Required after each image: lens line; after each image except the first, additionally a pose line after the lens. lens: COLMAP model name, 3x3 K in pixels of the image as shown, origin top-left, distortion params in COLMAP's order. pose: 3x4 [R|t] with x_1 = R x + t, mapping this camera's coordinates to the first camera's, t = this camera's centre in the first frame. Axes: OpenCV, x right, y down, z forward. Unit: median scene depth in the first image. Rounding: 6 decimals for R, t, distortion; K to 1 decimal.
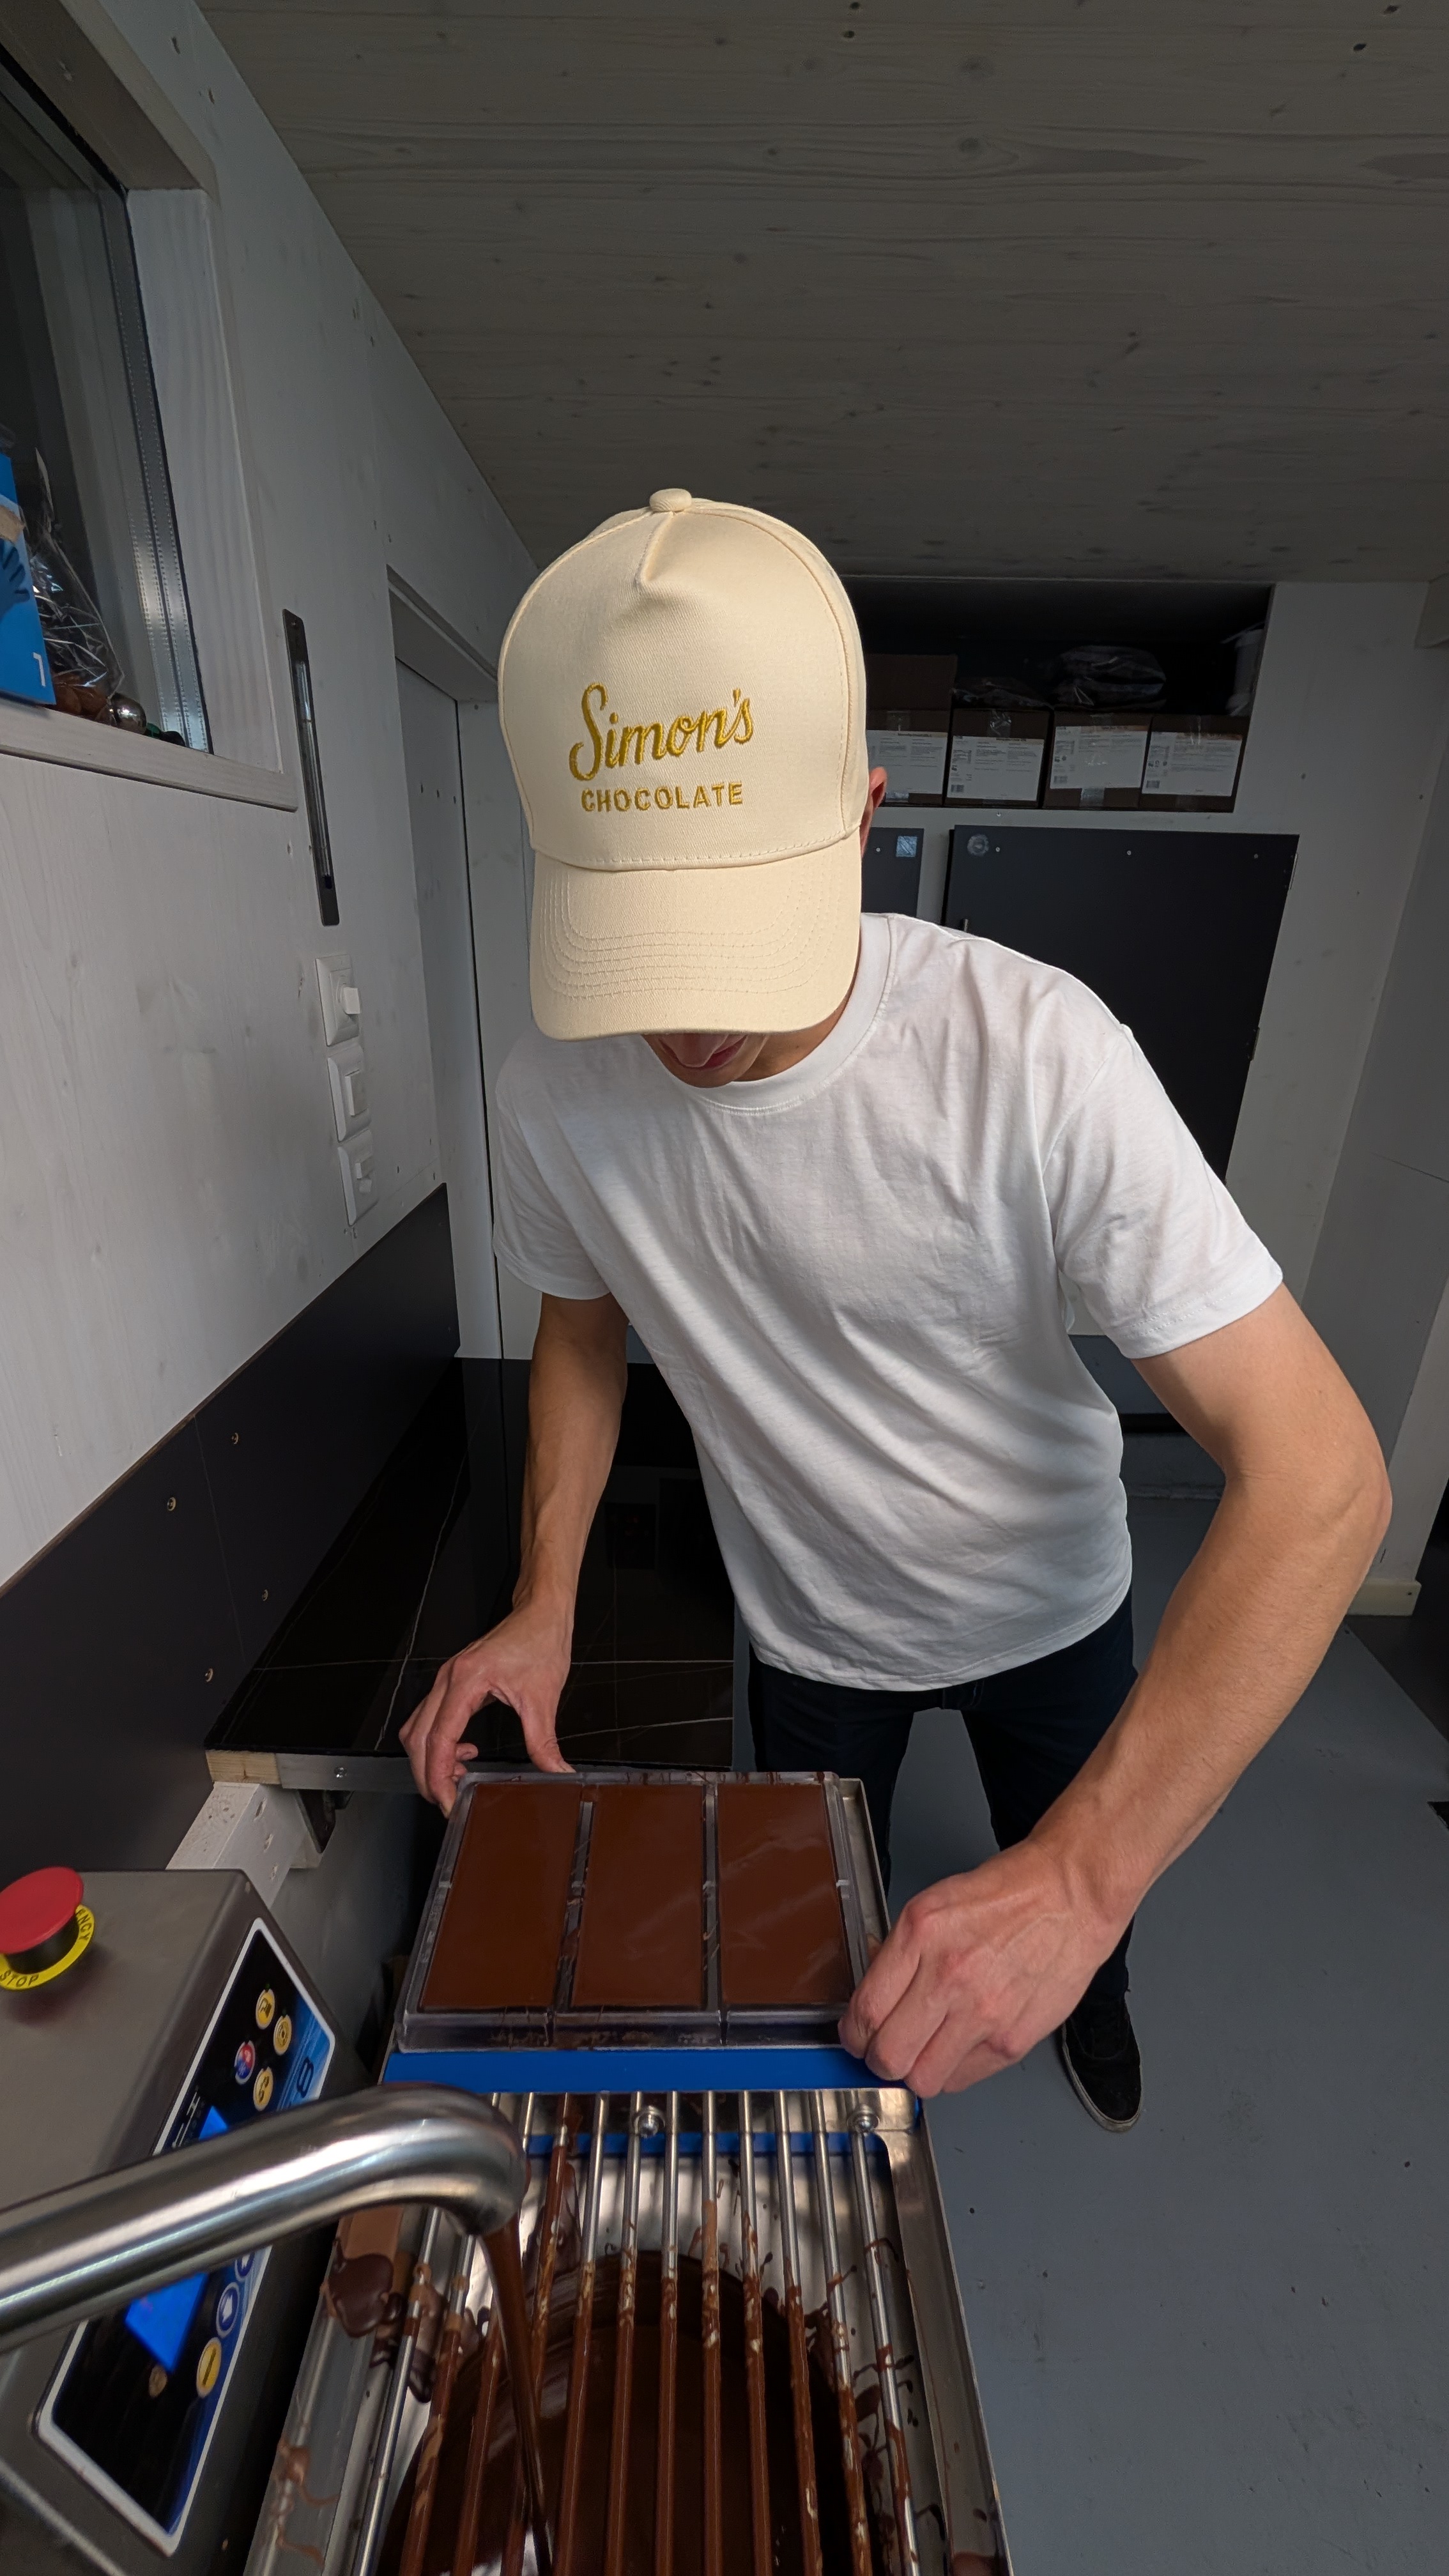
lens RADIAL K [[982.8, 0, 732.2], [0, 982.8, 1283.9], [0, 0, 1]] dist [-0.000981, 0.000010]
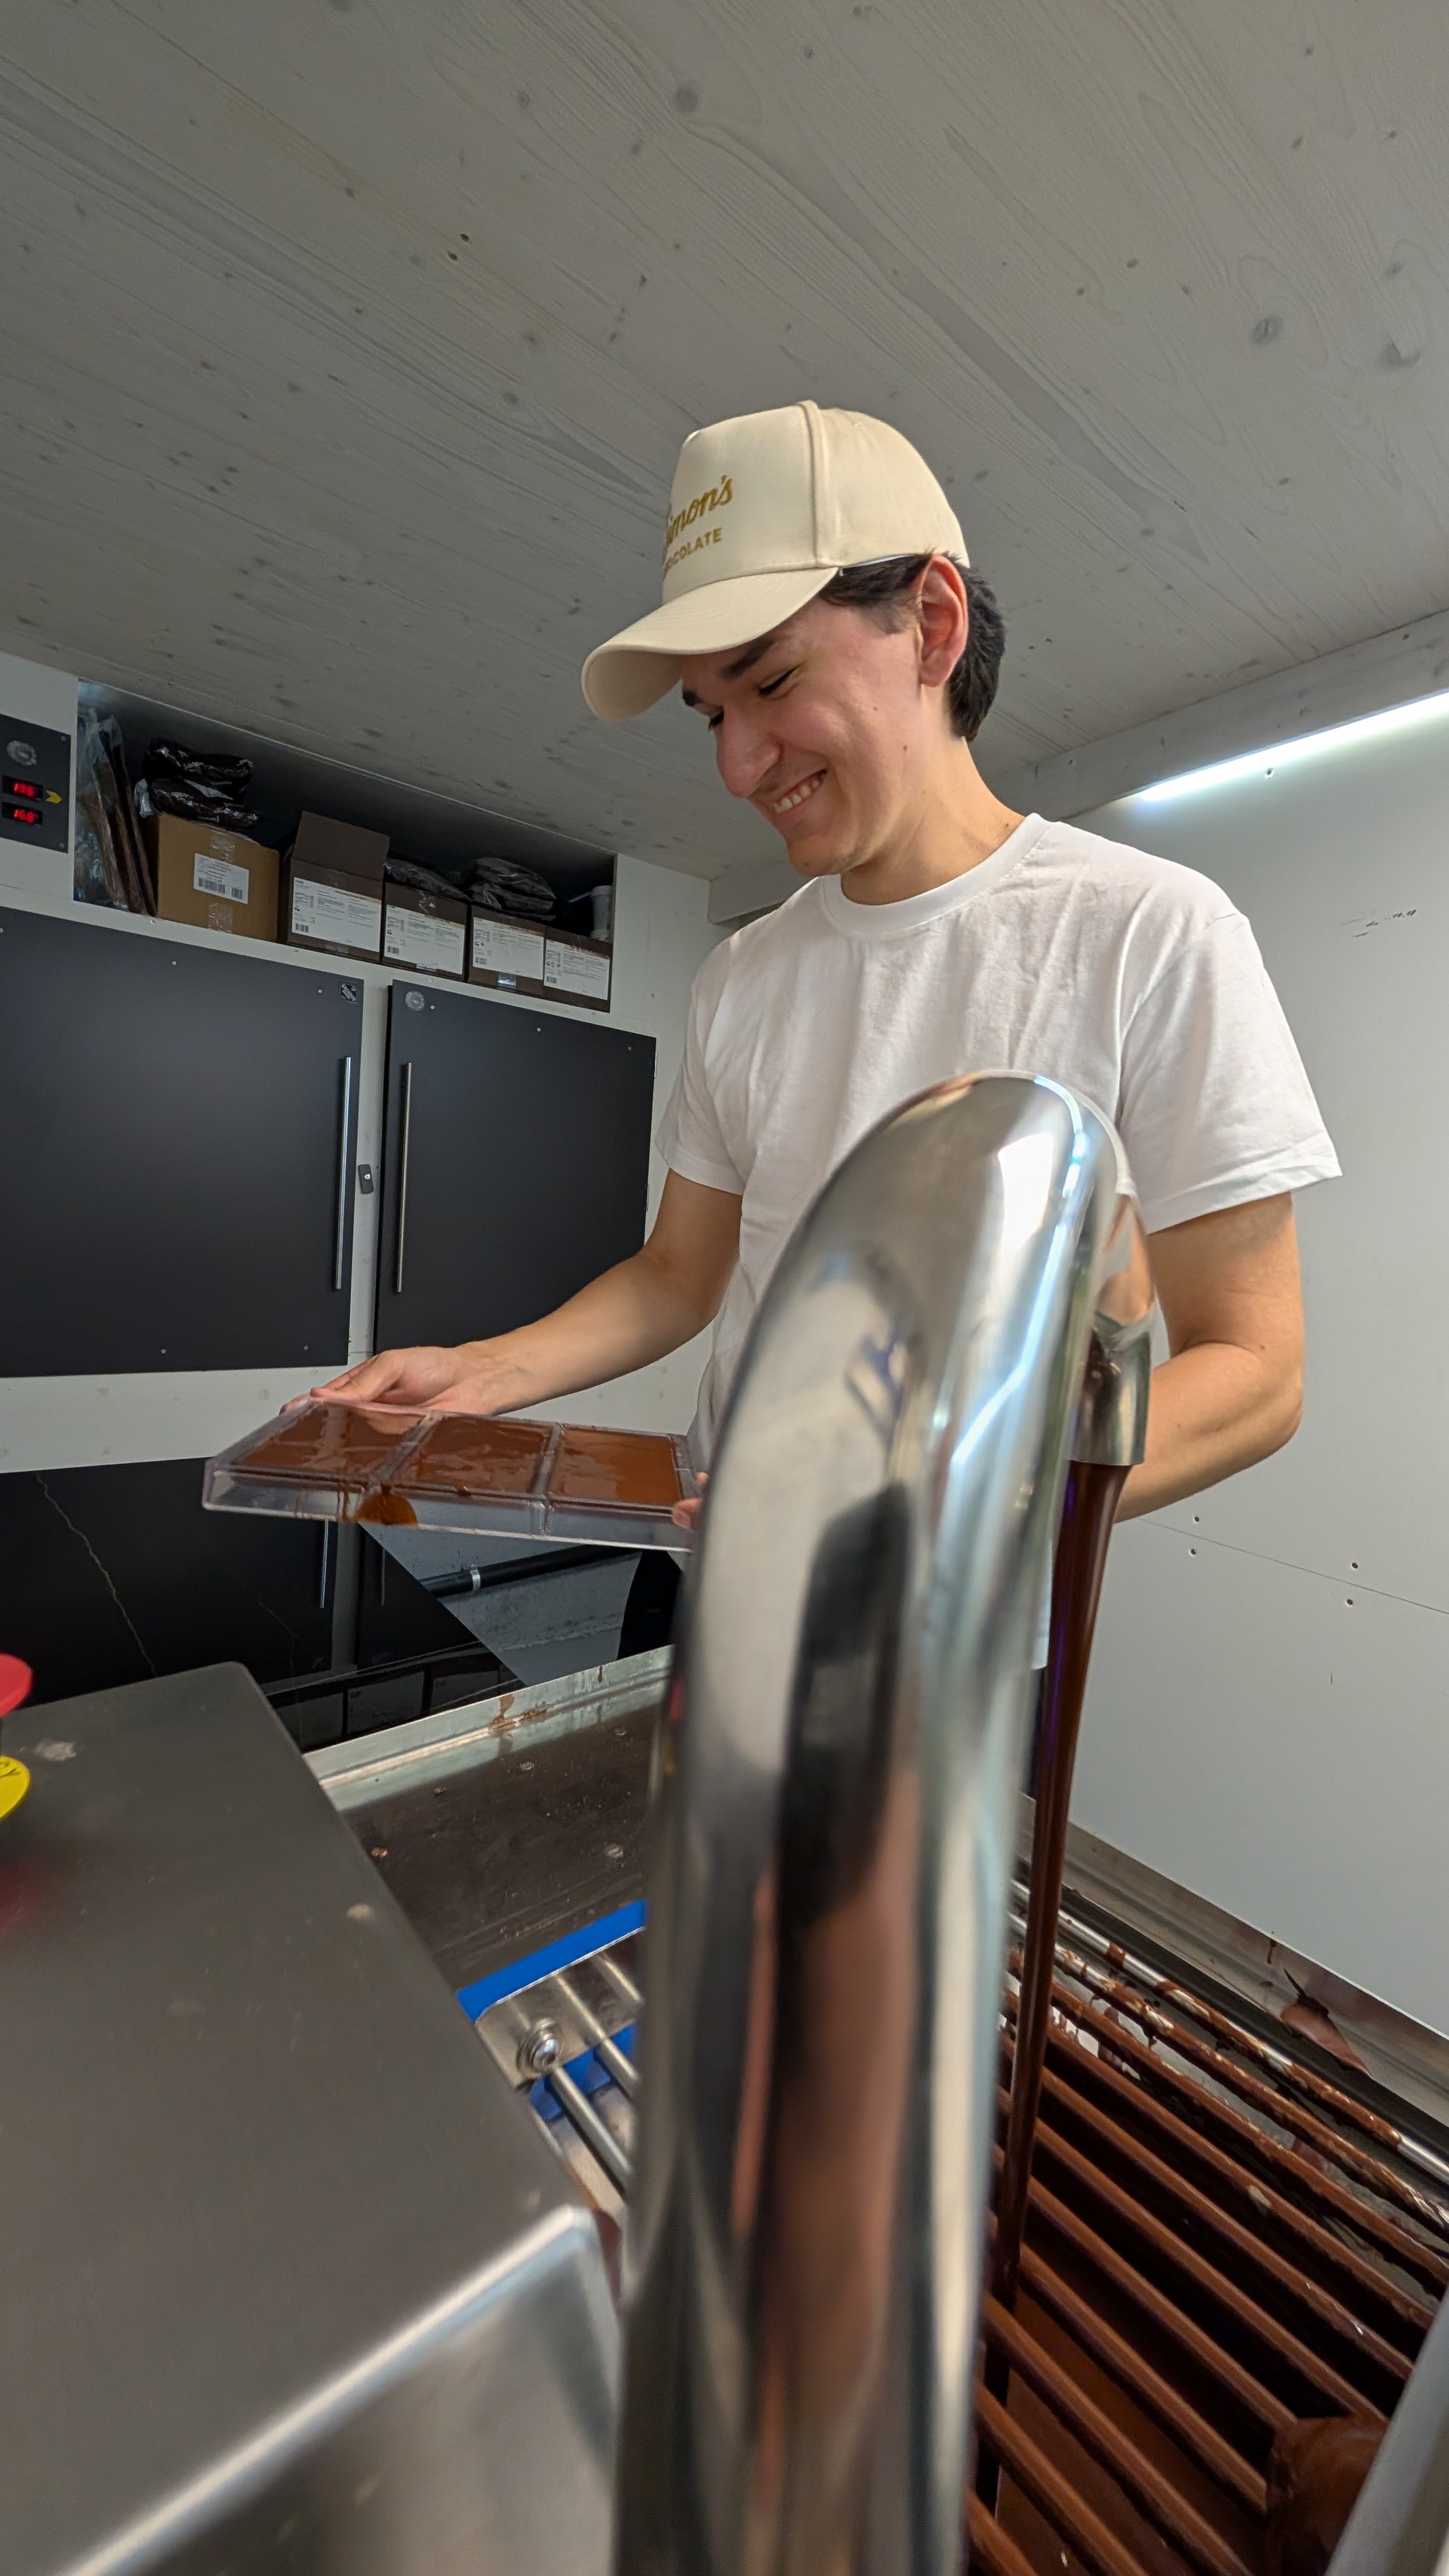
lens RADIAL K [[982.8, 0, 726.3], [0, 982.8, 1284.7], [0, 0, 1]] dist [-0.000981, 0.000010]
pose [[0.788336, -0.019975, 0.614920, -0.155411], [0.183743, 0.961504, -0.204327, 0.140607], [-0.587167, 0.274065, 0.761658, 0.058379]]
